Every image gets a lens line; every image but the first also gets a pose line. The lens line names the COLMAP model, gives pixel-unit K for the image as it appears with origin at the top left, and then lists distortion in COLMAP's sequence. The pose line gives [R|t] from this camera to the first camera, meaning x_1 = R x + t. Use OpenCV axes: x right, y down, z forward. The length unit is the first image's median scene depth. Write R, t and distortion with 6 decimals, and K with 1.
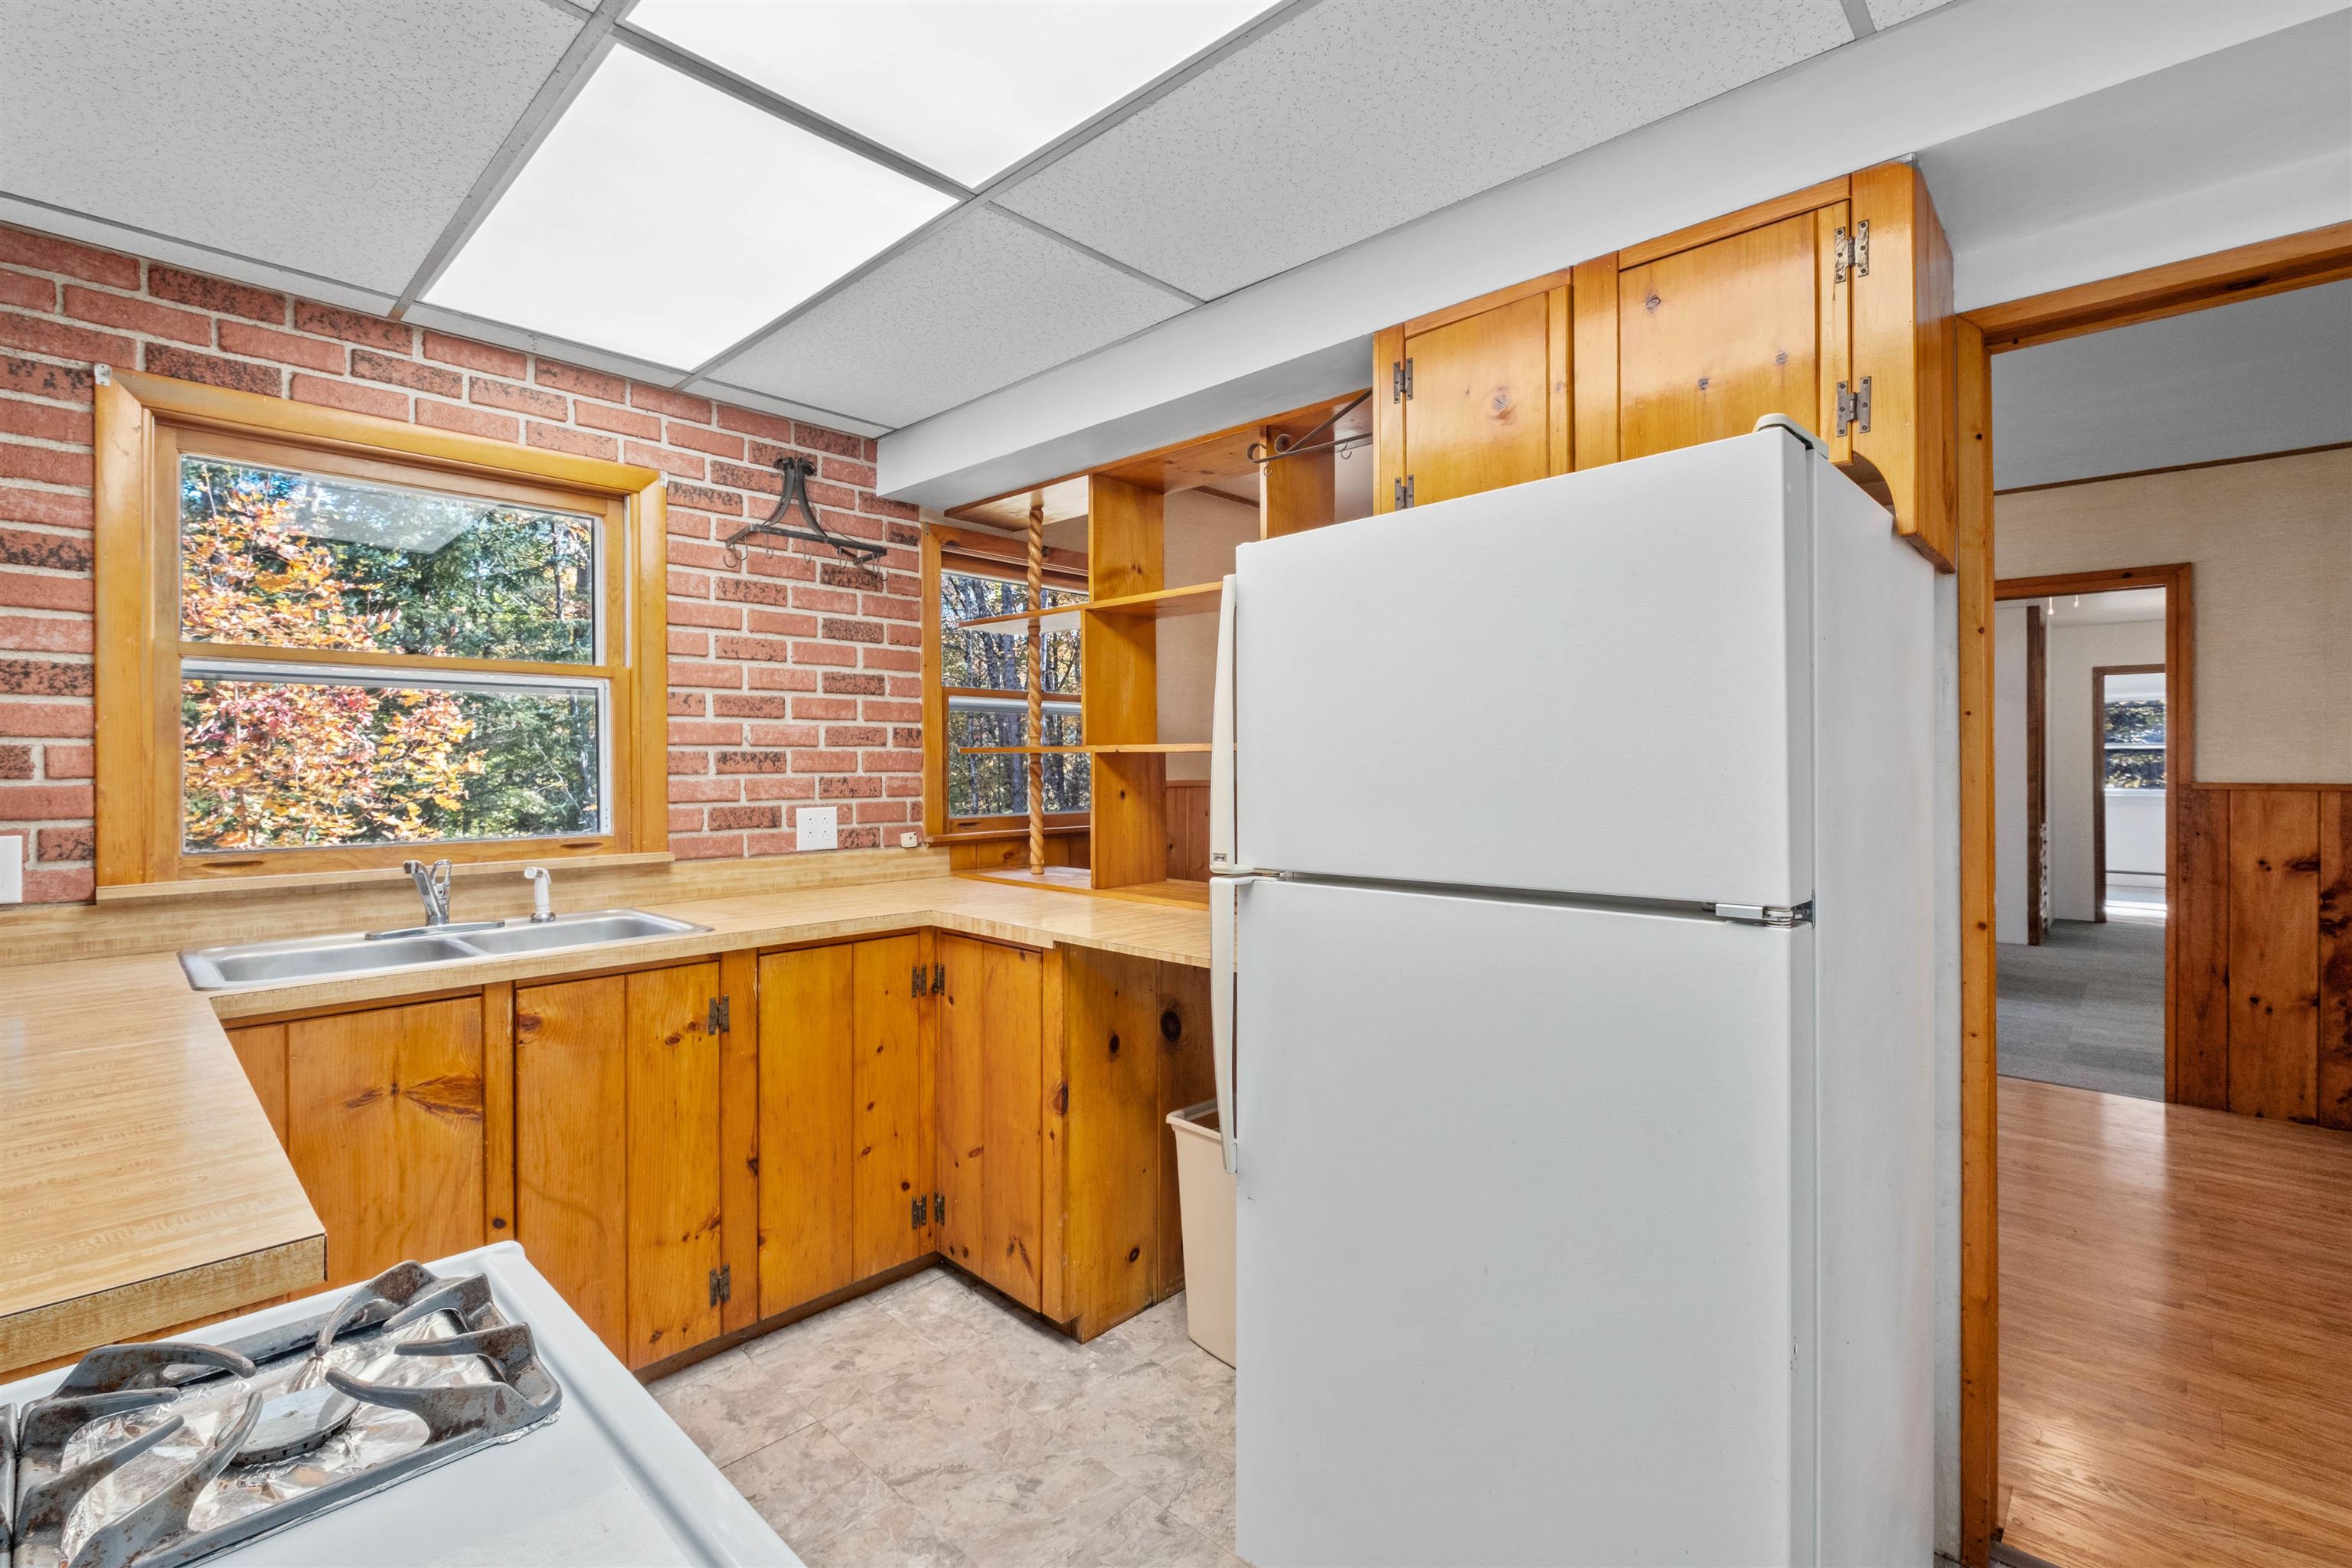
lens RADIAL K [[1038.3, 0, 1175.1], [0, 1038.3, 767.9], [0, 0, 1]] dist [-0.005025, 0.001103]
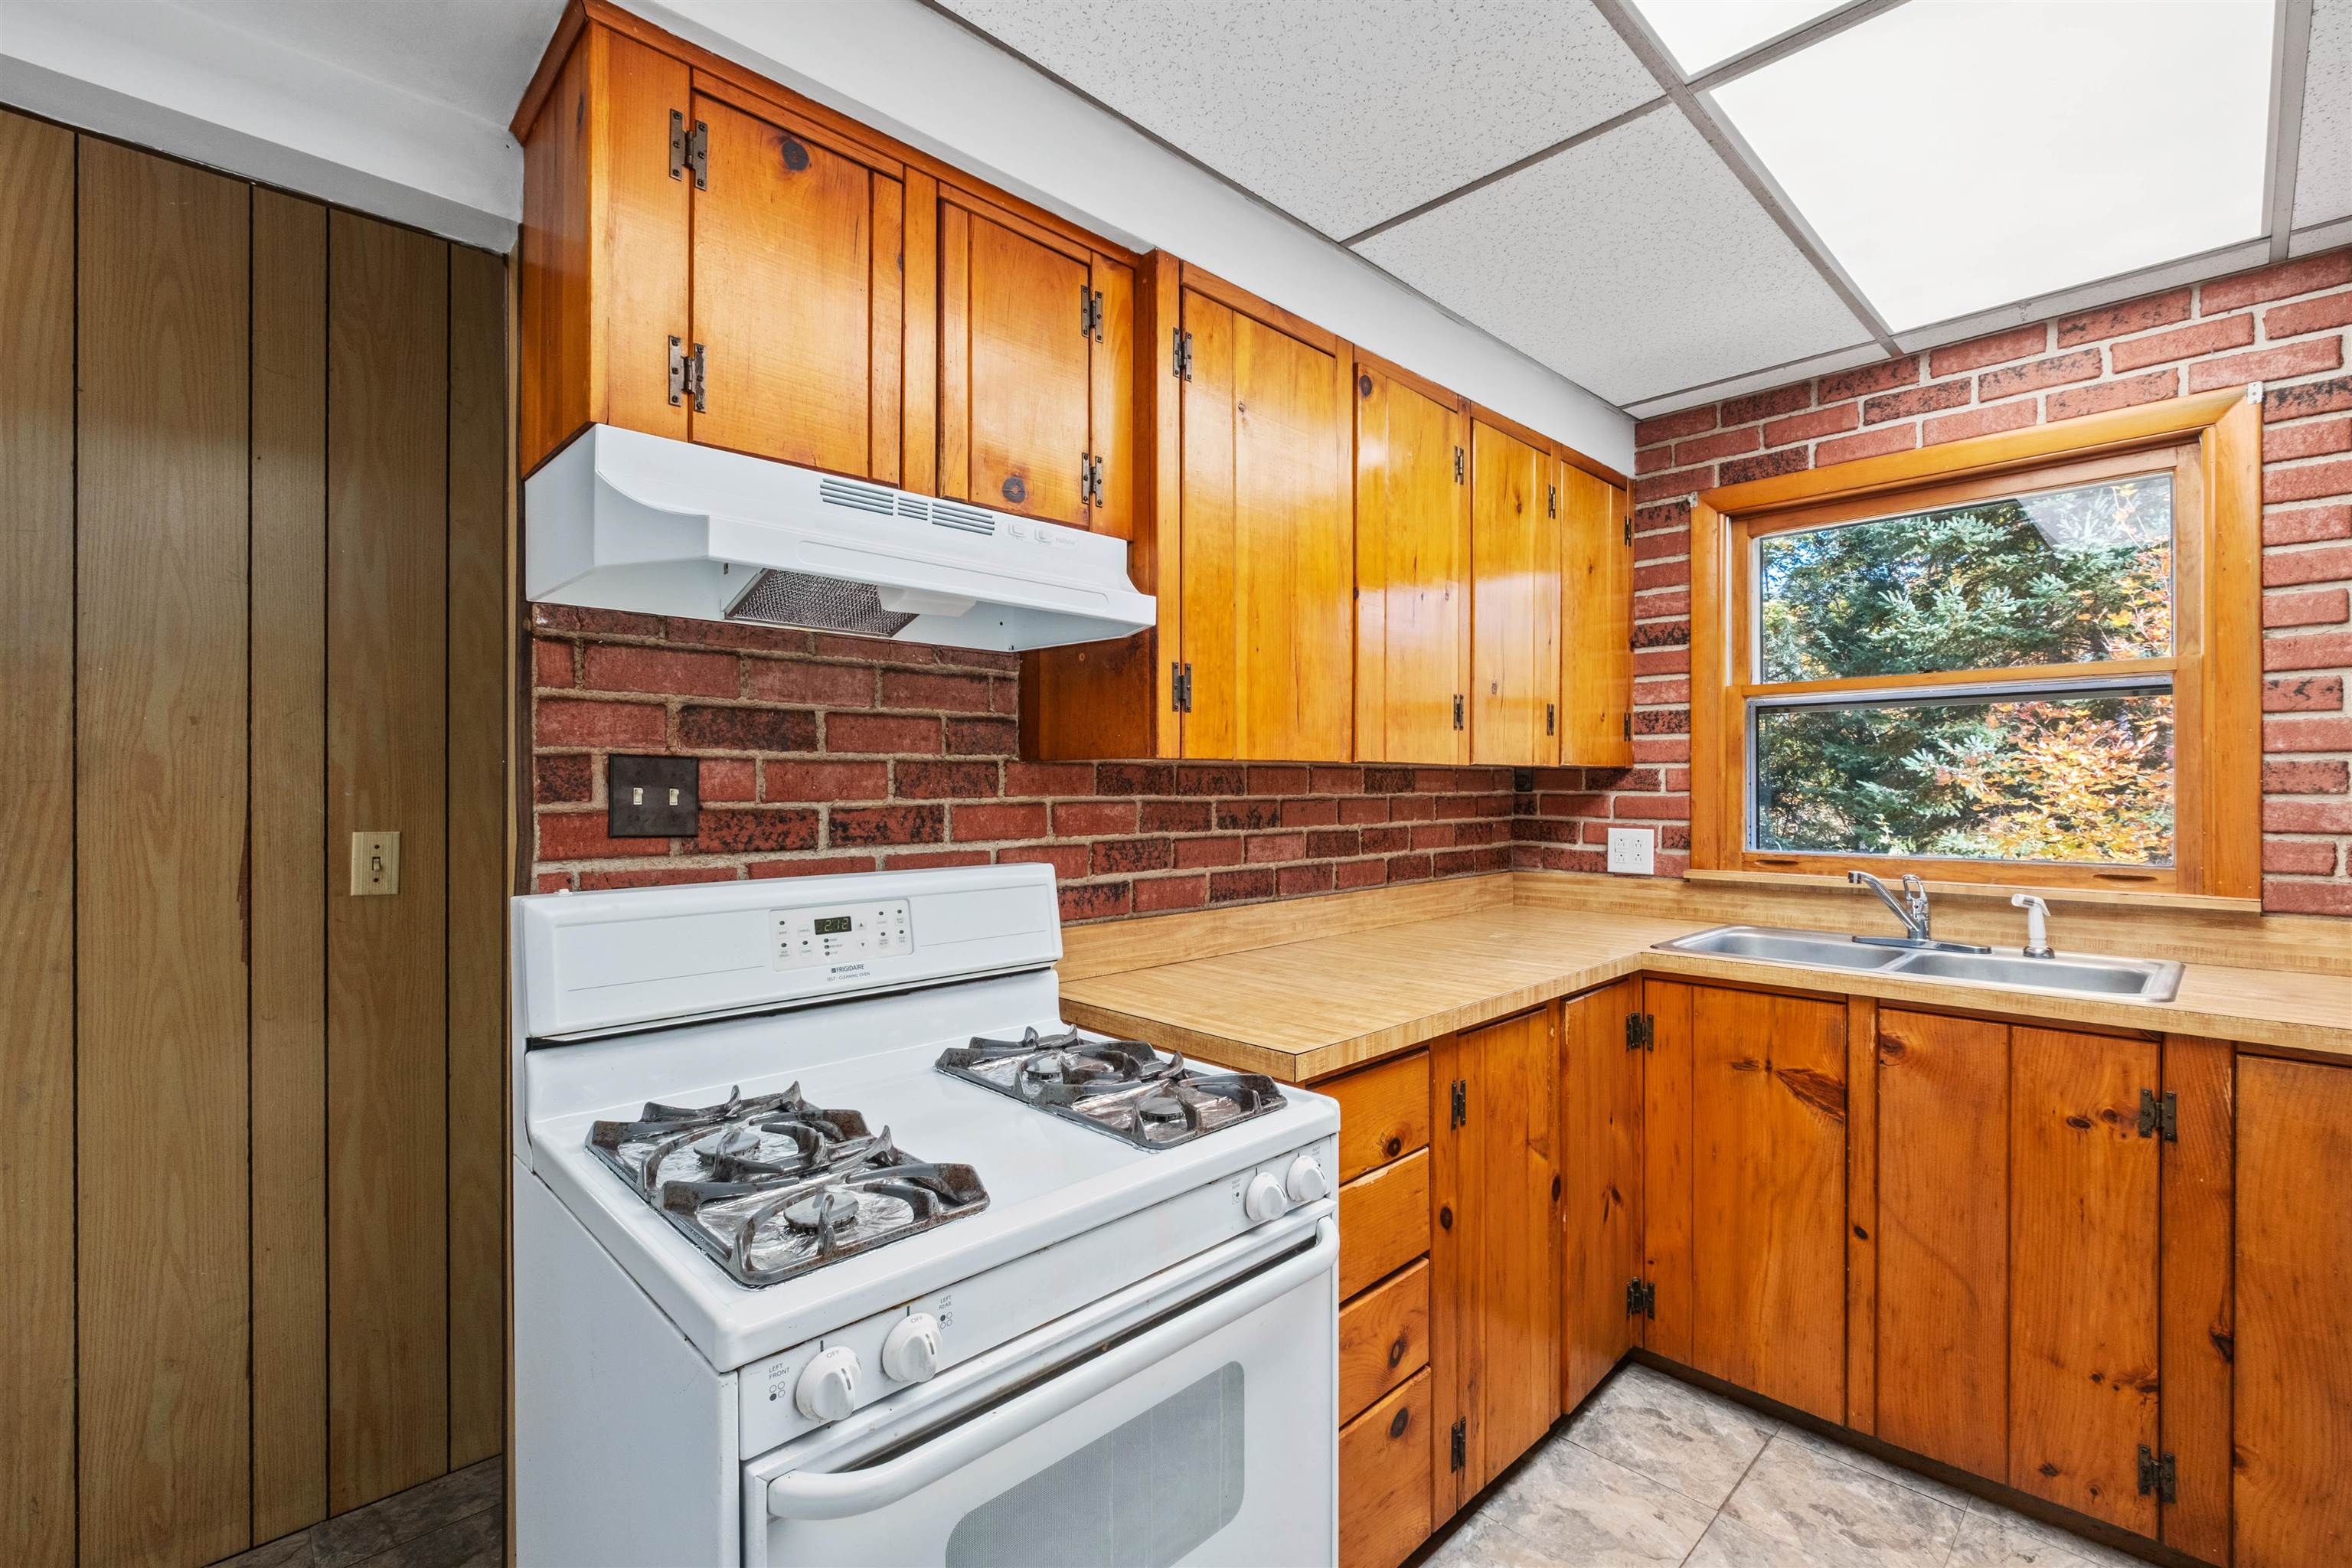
lens RADIAL K [[1038.3, 0, 1174.5], [0, 1038.3, 788.0], [0, 0, 1]] dist [-0.005025, 0.001103]
pose [[-0.040264, 0.007029, -0.999164, 0.357164], [0.000757, 0.999975, 0.007004, -0.004250], [0.999189, -0.000474, -0.040268, 0.339412]]
